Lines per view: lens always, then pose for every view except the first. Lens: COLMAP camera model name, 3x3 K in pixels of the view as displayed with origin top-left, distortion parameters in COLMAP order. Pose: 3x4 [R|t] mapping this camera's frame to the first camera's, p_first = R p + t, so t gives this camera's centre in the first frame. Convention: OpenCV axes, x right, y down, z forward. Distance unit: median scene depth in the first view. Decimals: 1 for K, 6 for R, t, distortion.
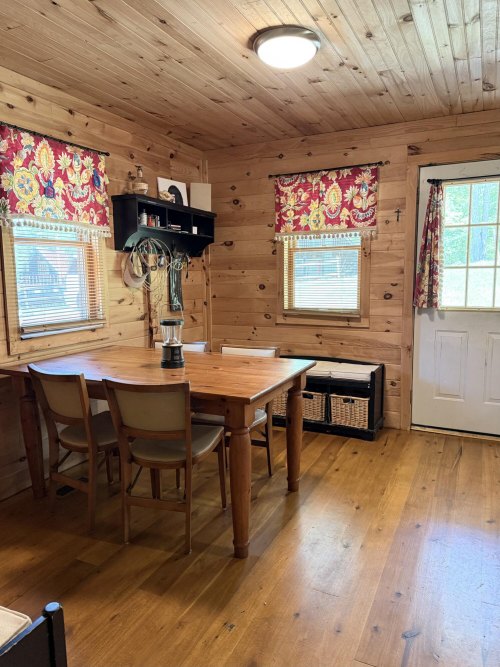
lens RADIAL K [[468.6, 0, 250.4], [0, 468.6, 337.4], [0, 0, 1]] dist [0.052230, -0.072115]
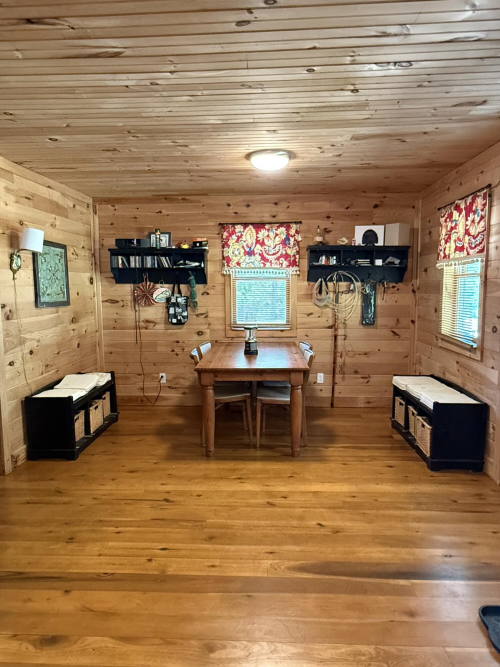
lens RADIAL K [[429.0, 0, 249.6], [0, 429.0, 339.6], [0, 0, 1]] dist [-0.000722, 0.000355]
pose [[0.407871, 0.120234, -0.905089, 1.013787], [-0.120477, 0.989711, 0.077184, -0.089552], [0.905056, 0.077561, 0.418159, 0.281051]]
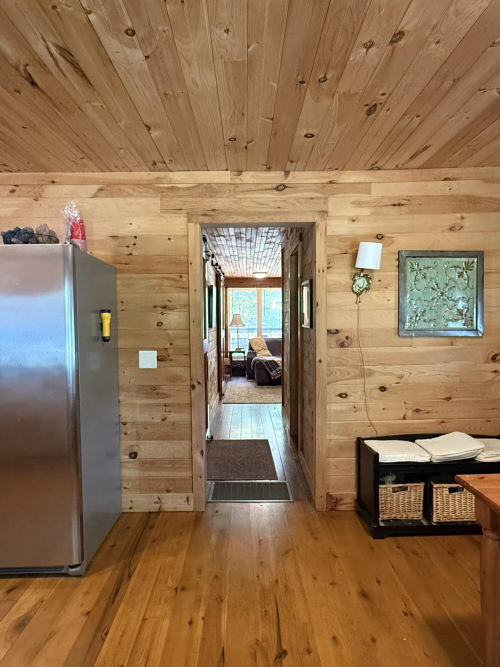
lens RADIAL K [[429.0, 0, 249.6], [0, 429.0, 339.6], [0, 0, 1]] dist [-0.000722, 0.000355]
pose [[-0.889053, 0.041031, -0.455962, 0.444788], [-0.041422, 0.984680, 0.169377, -0.154784], [0.455926, 0.169472, -0.873734, 0.914196]]
